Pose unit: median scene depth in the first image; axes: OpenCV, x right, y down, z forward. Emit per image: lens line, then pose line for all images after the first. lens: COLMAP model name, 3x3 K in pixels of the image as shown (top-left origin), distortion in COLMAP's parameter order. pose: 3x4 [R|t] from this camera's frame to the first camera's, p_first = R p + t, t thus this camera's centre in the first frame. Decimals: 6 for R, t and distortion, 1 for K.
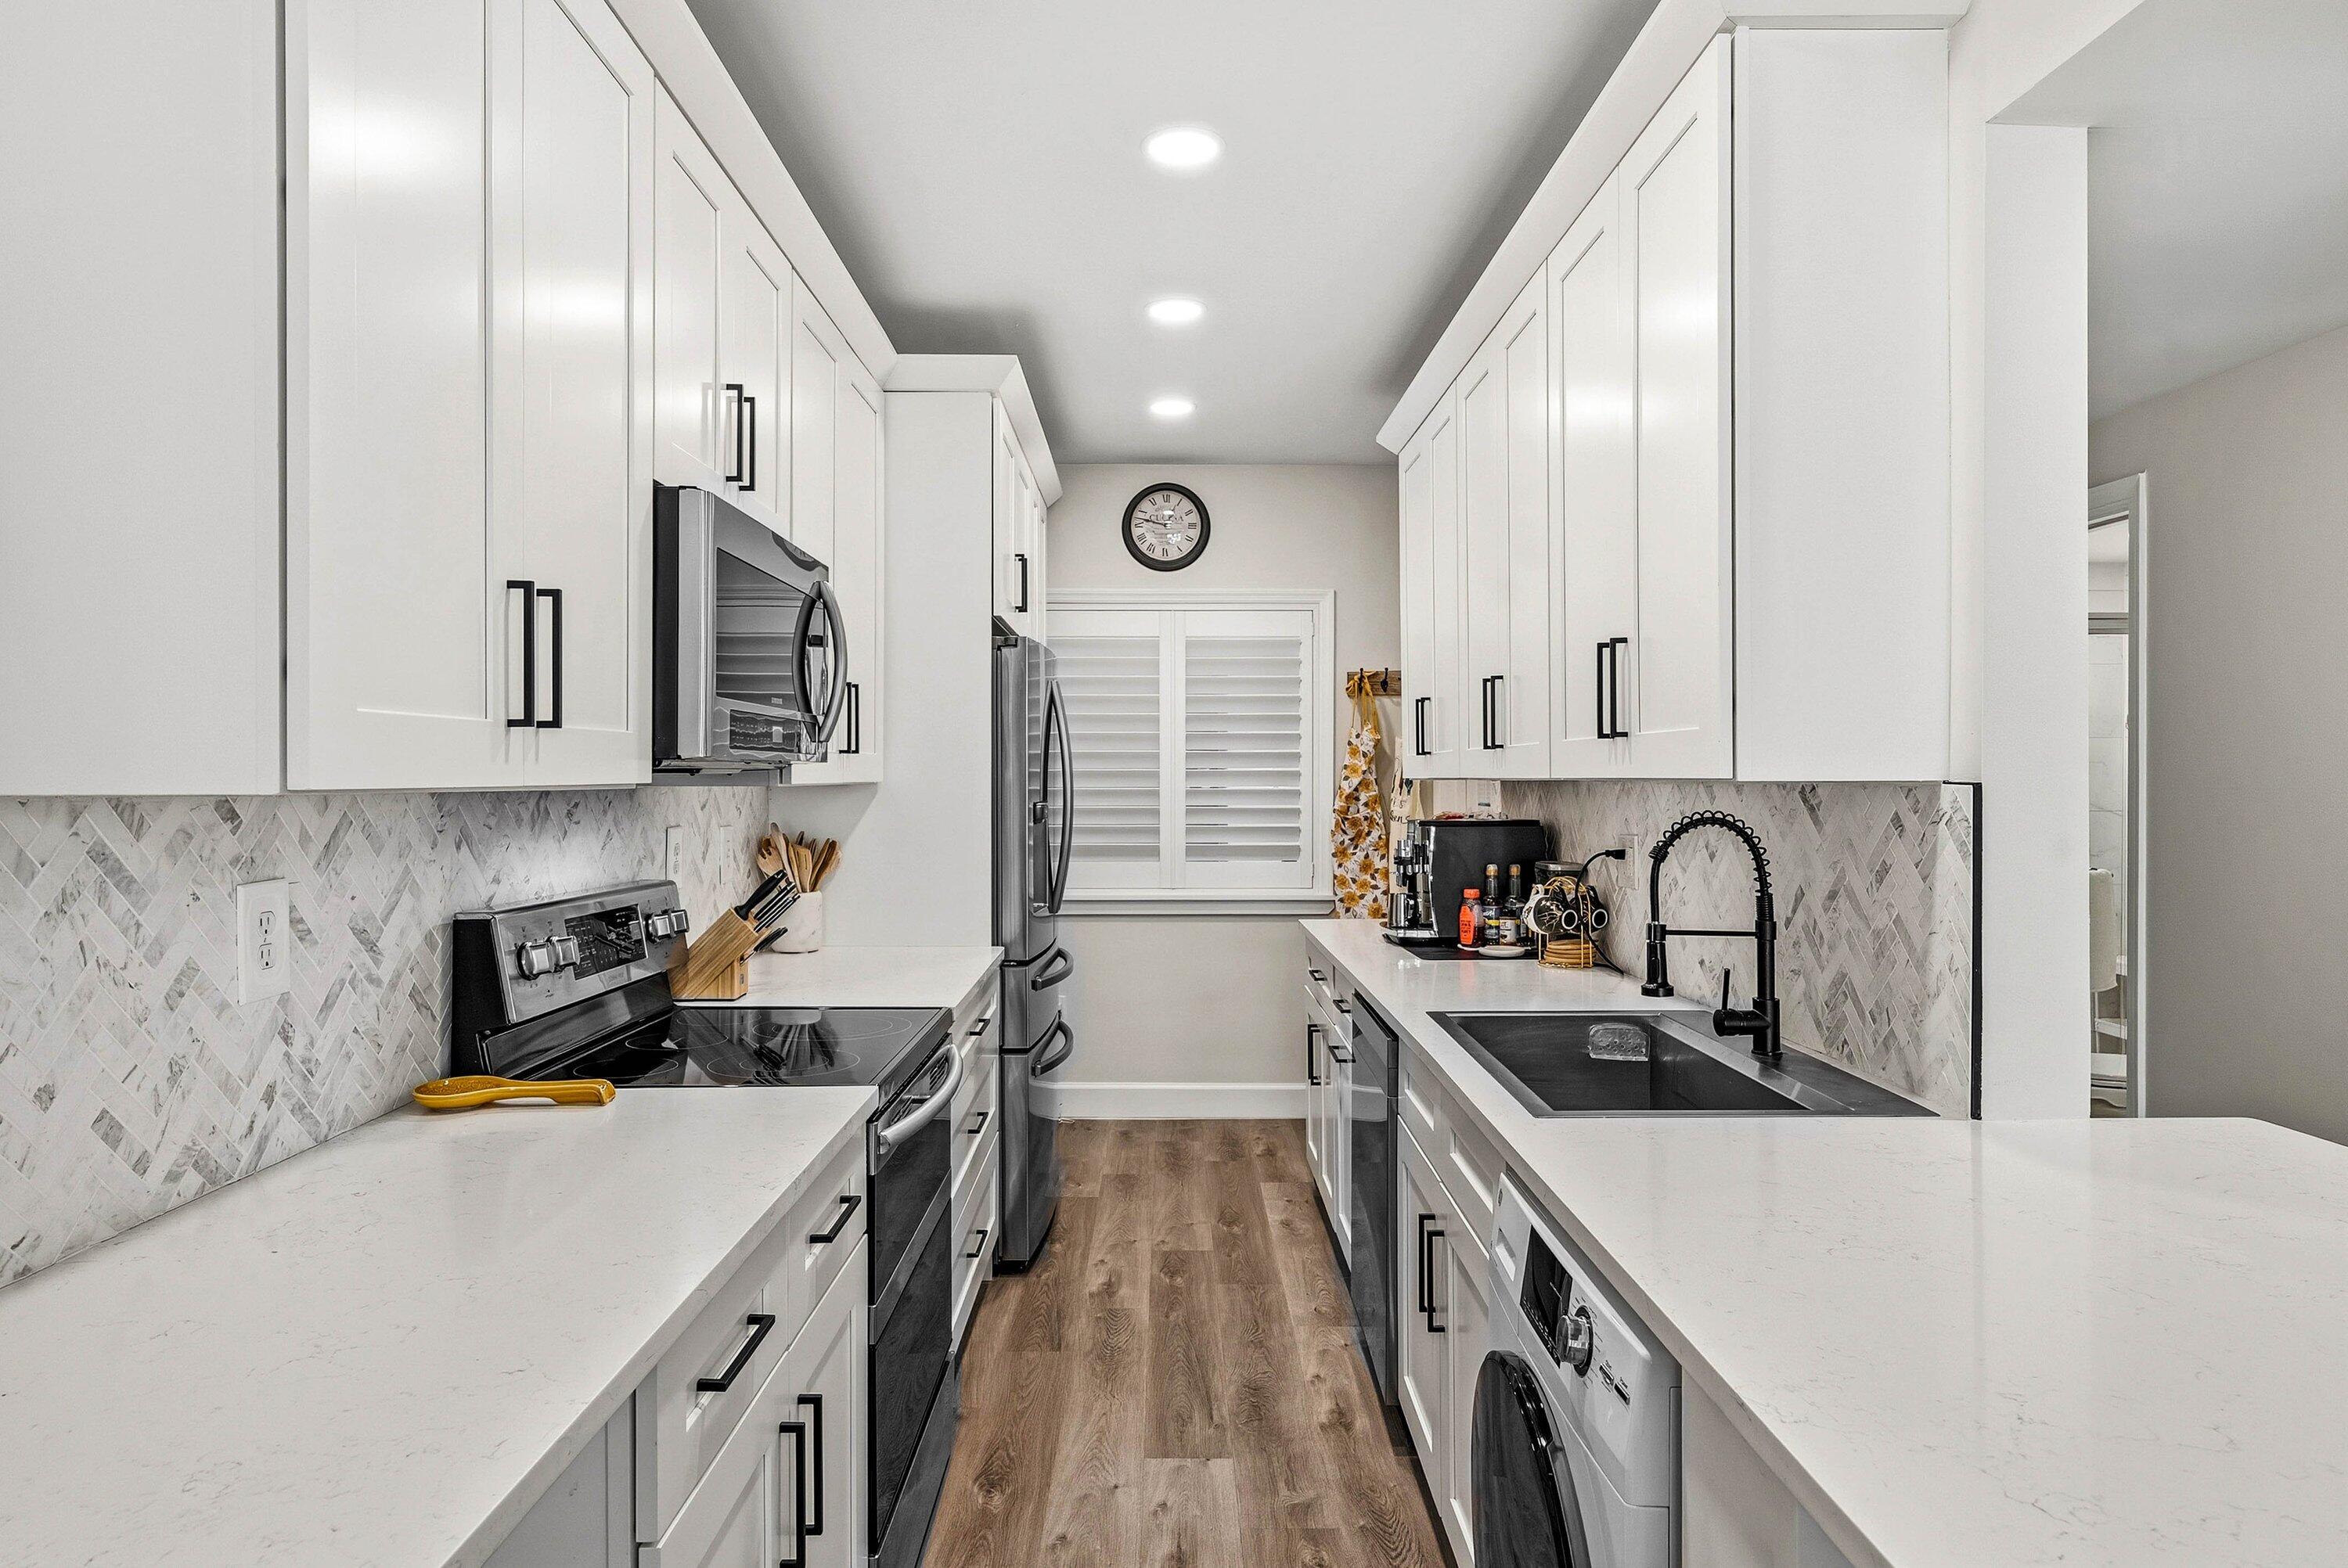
lens RADIAL K [[1346.6, 0, 1176.9], [0, 1346.6, 774.7], [0, 0, 1]] dist [0.000696, 0.001734]
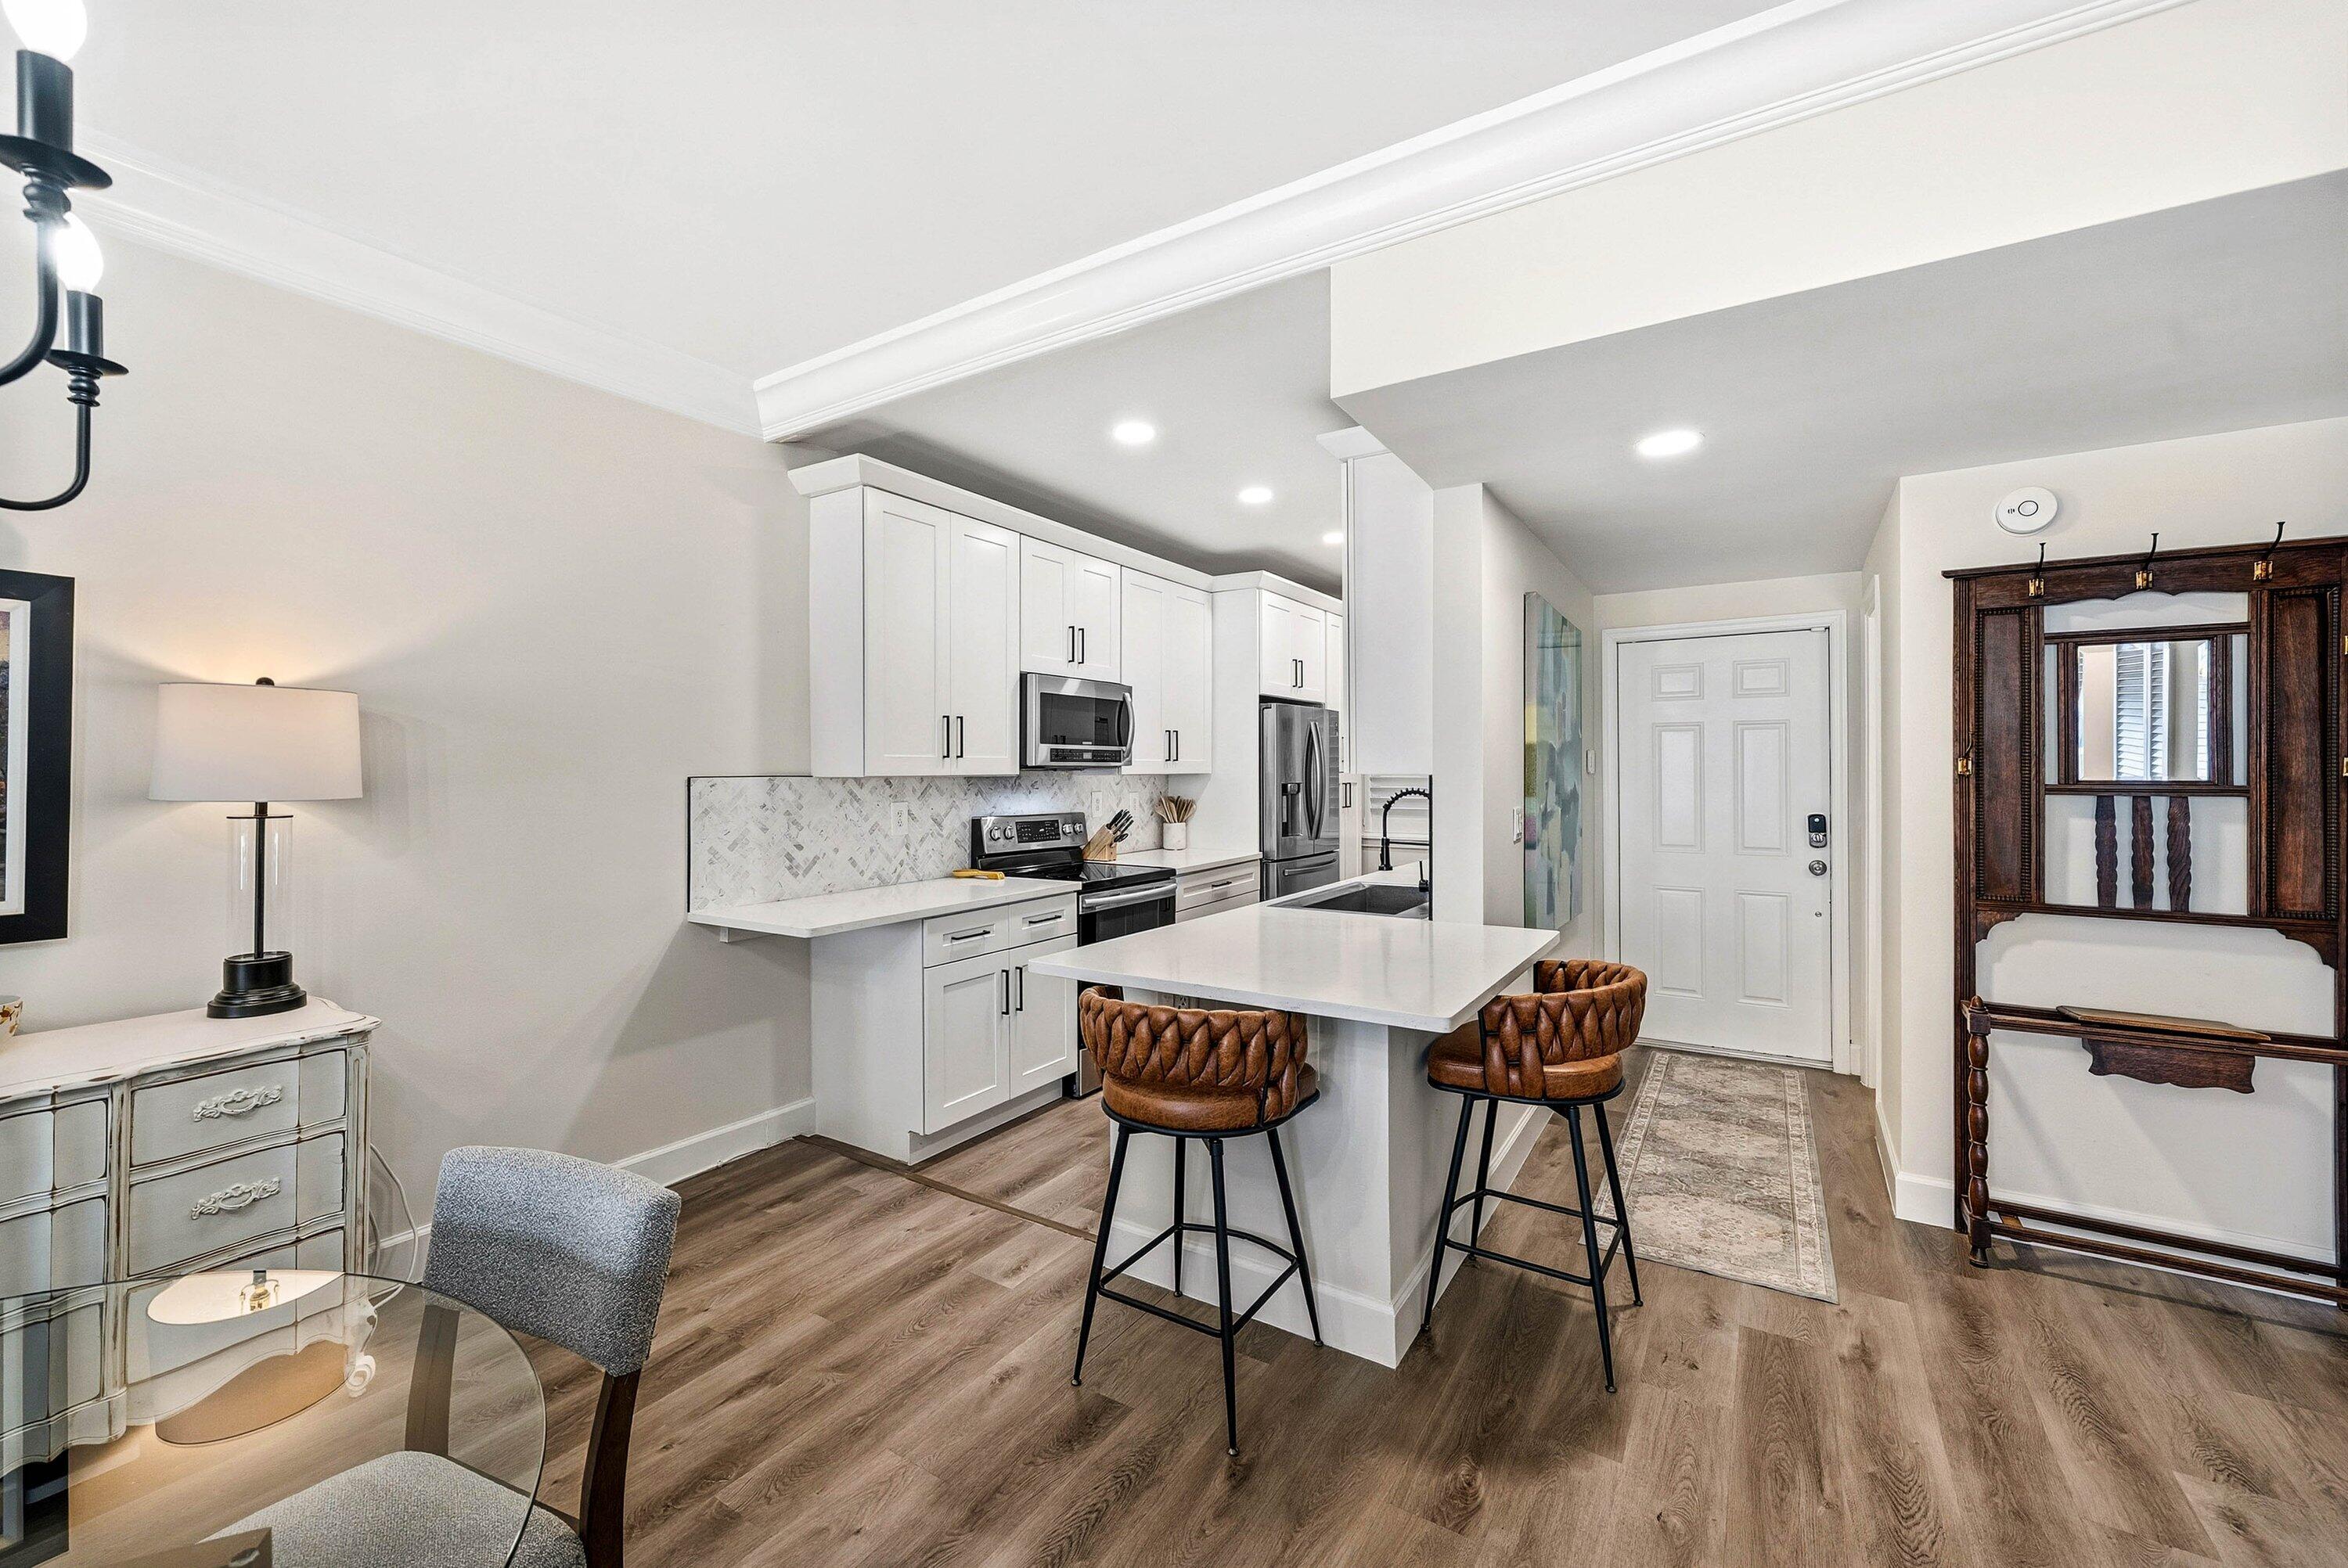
lens RADIAL K [[932.3, 0, 1174.0], [0, 932.3, 784.0], [0, 0, 1]] dist [0.001132, -0.000116]
pose [[0.842295, 0.006560, -0.538977, 1.028578], [0.002815, 0.999859, 0.016569, -0.005204], [0.539009, -0.015473, 0.842158, -0.551197]]
